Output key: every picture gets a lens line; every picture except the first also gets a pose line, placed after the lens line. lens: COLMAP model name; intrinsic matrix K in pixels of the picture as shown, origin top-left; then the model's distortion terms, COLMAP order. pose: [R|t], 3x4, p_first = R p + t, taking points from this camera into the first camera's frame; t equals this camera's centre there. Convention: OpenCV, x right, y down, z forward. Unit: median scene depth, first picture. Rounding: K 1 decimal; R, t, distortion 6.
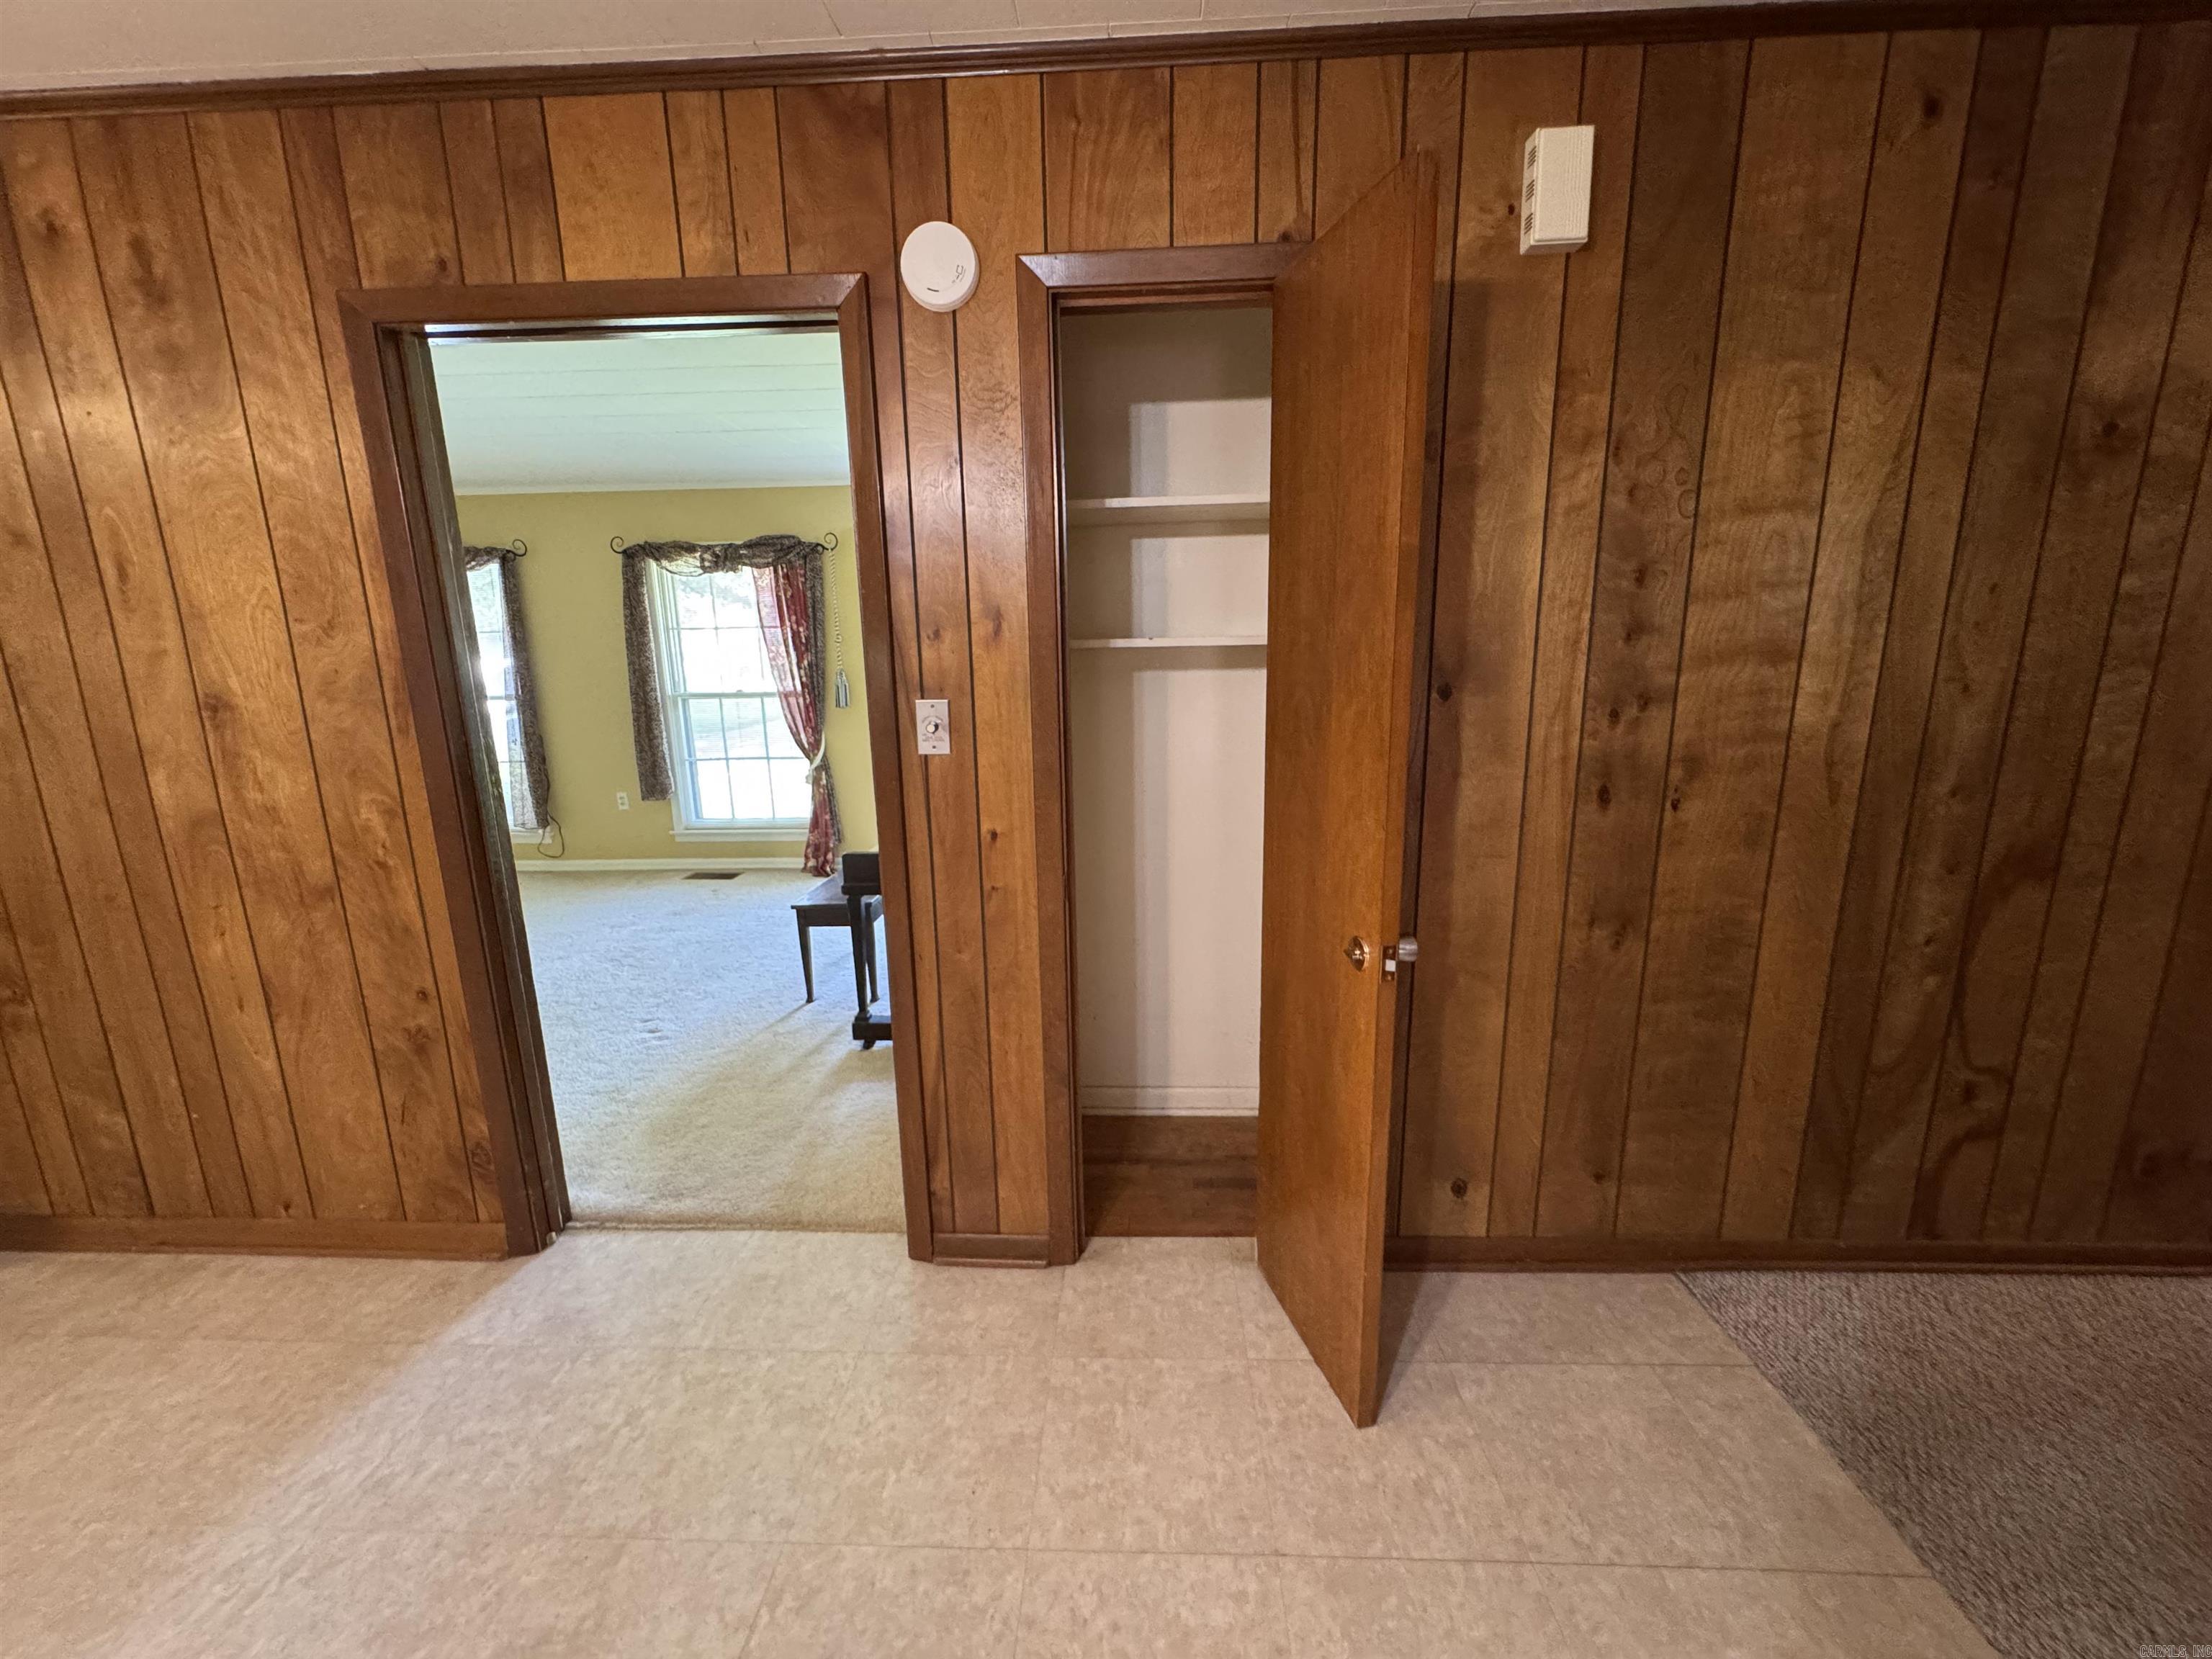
lens RADIAL K [[882.2, 0, 1105.1], [0, 882.2, 826.7], [0, 0, 1]] dist [-0.001651, -0.000009]
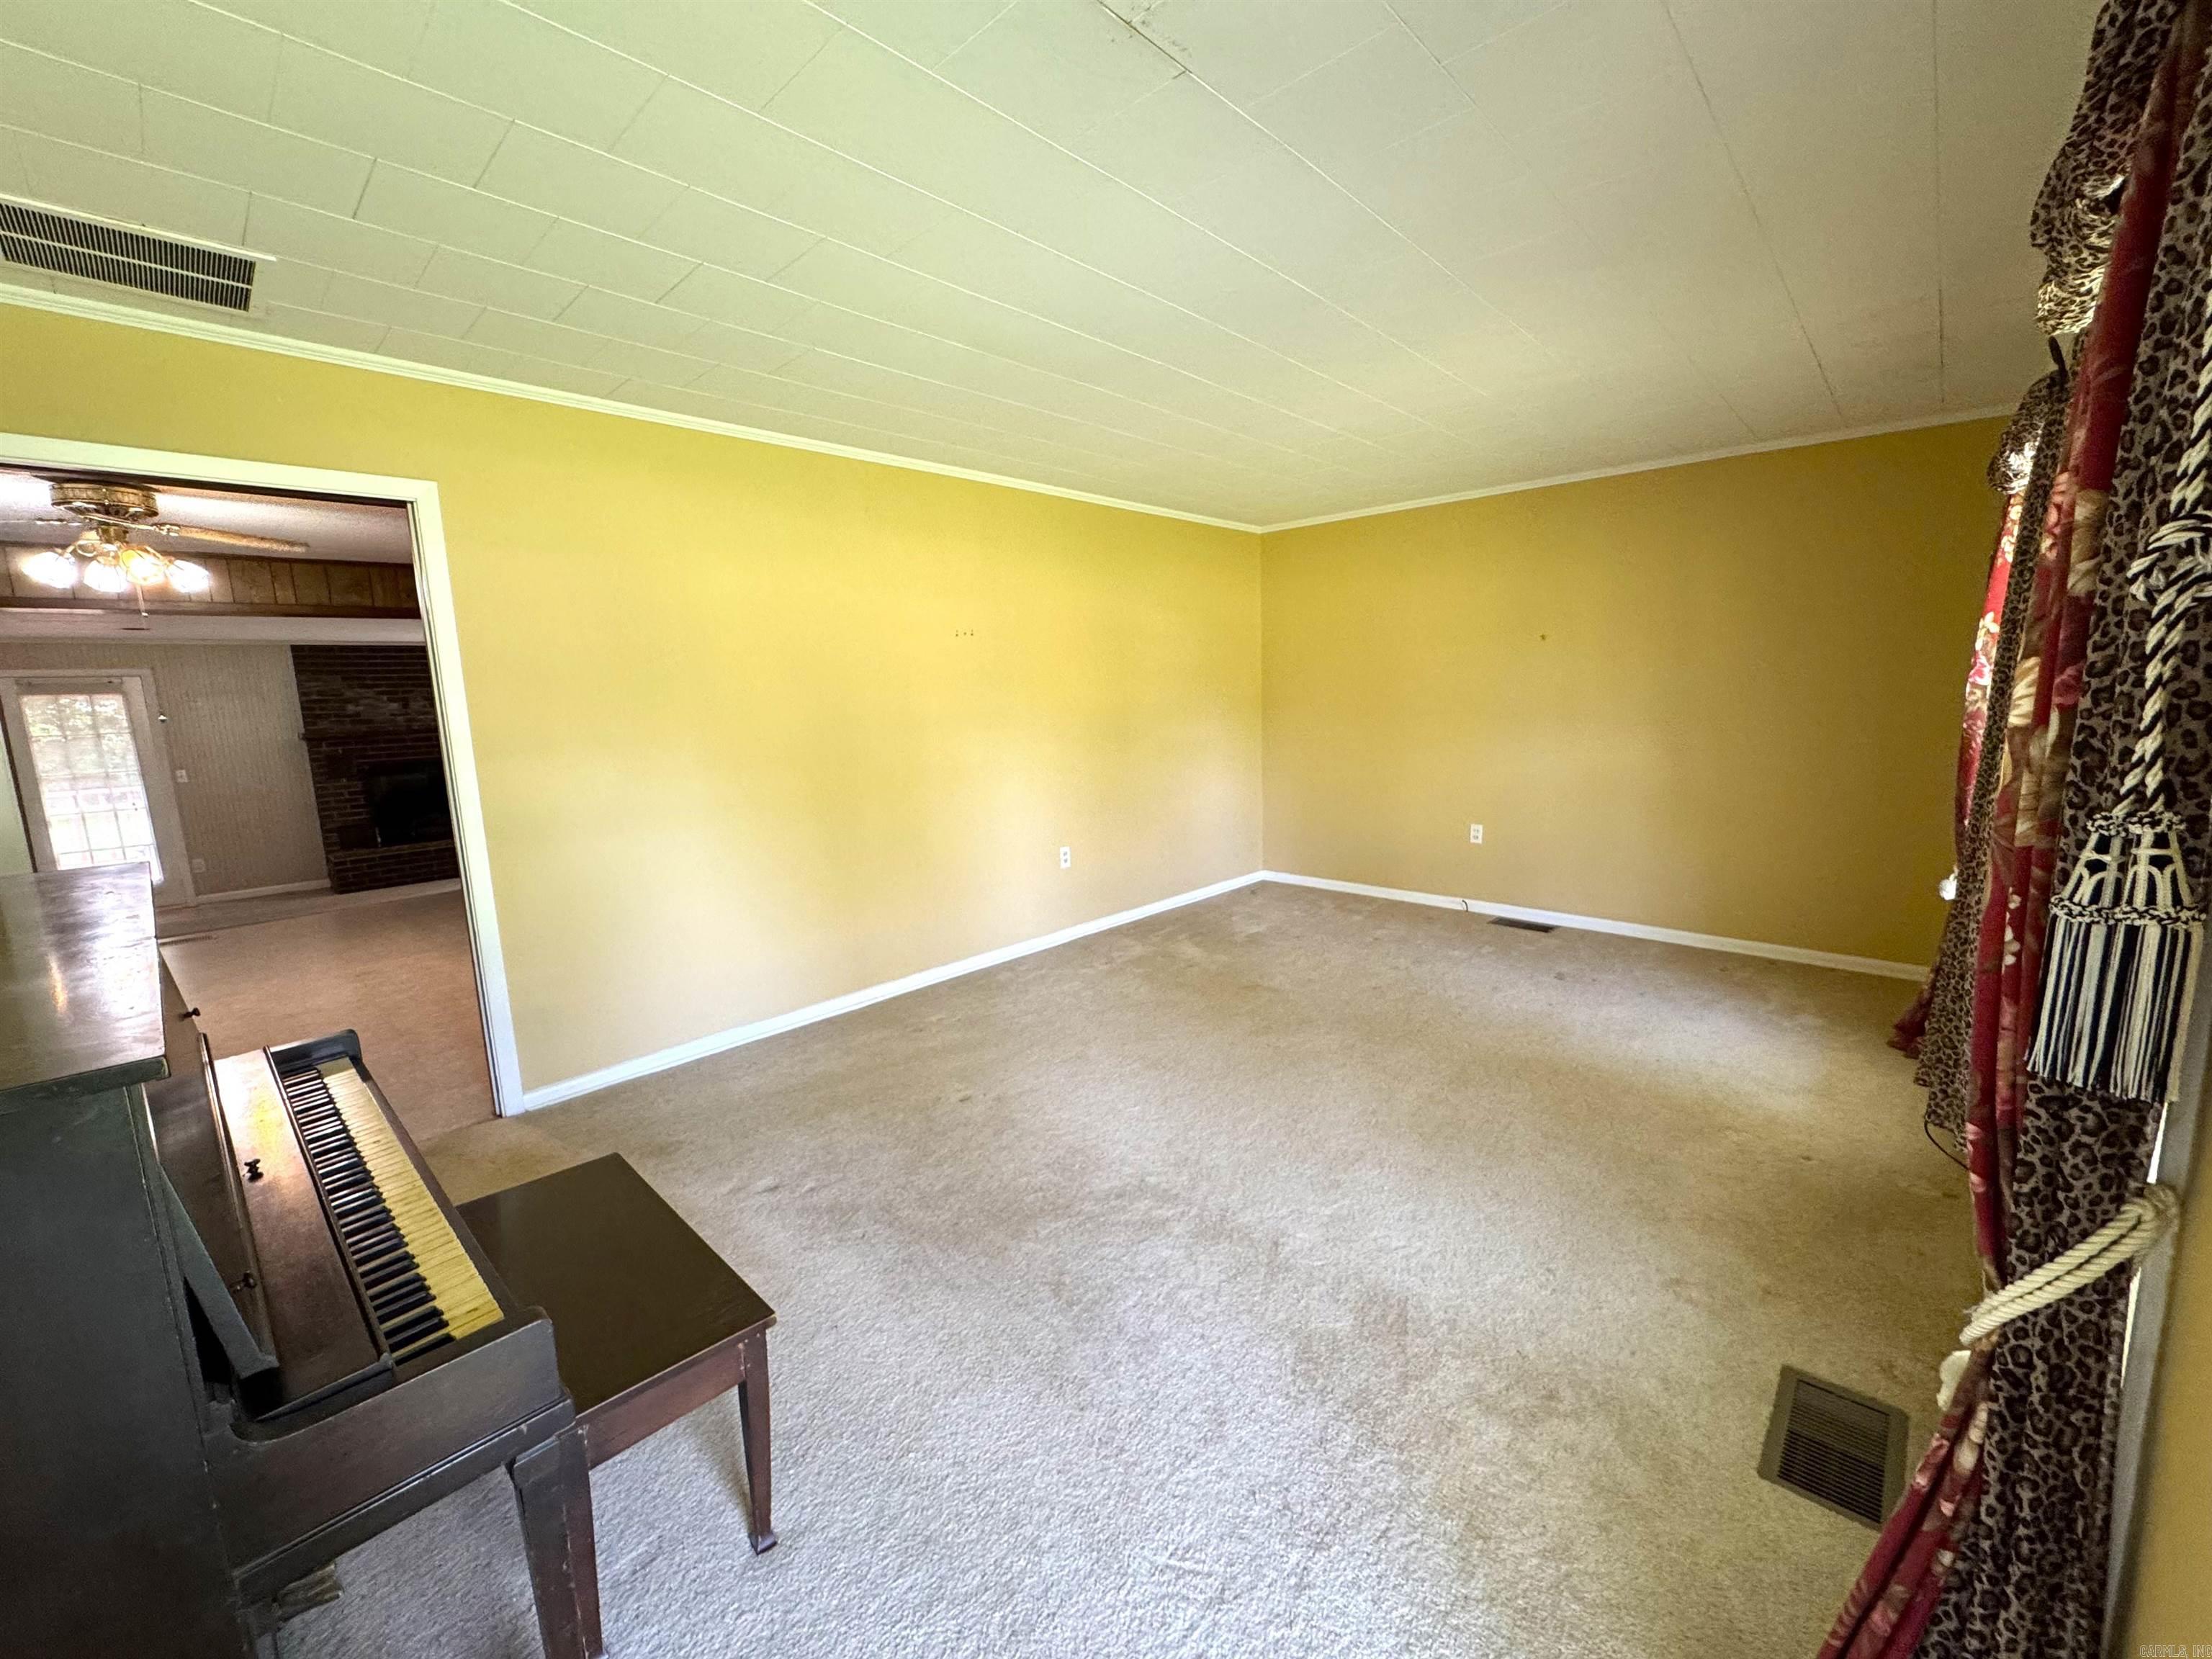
lens RADIAL K [[887.4, 0, 1107.8], [0, 887.4, 829.7], [0, 0, 1]] dist [-0.000916, 0.000278]
pose [[-0.657173, 0.158813, -0.736819, -0.301367], [-0.108930, 0.947277, 0.301330, -0.536733], [0.745827, 0.278288, -0.605225, 2.603830]]
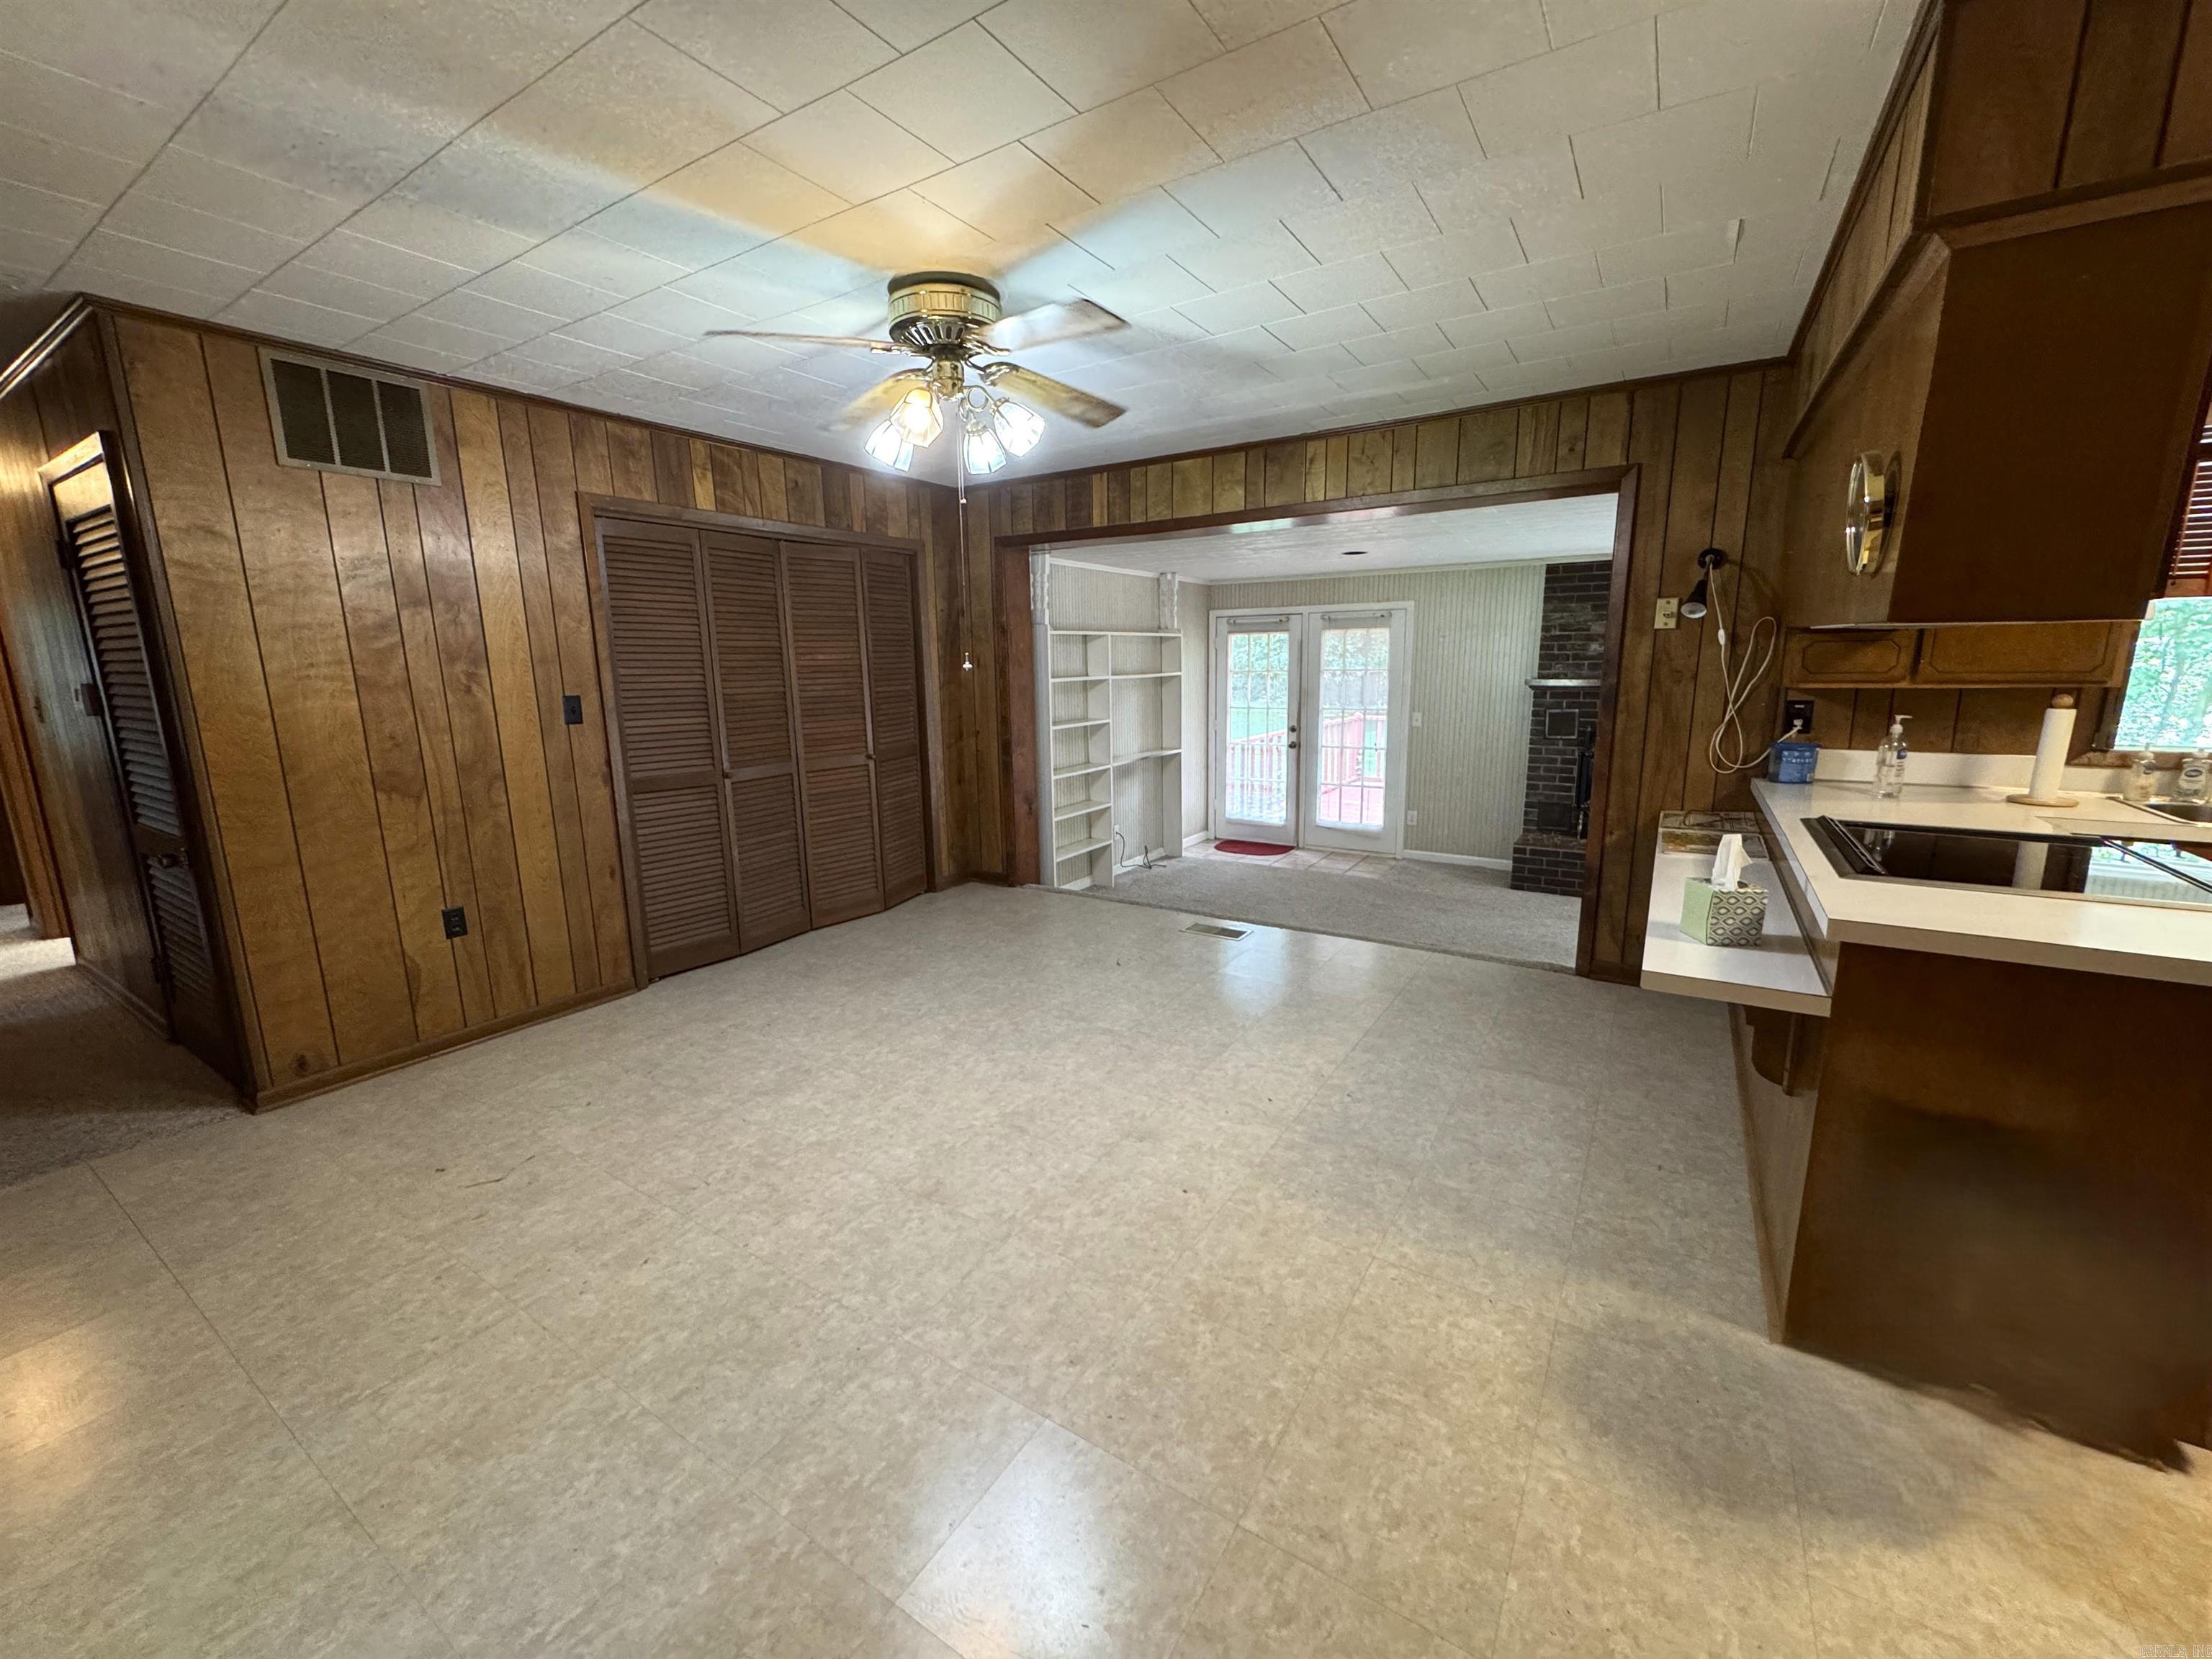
lens RADIAL K [[882.2, 0, 1105.1], [0, 882.2, 826.7], [0, 0, 1]] dist [-0.001651, -0.000009]
pose [[-0.862564, -0.067512, 0.501424, -1.240068], [0.129661, 0.928464, 0.348056, -0.141866], [-0.489052, 0.365235, -0.792106, 0.750141]]
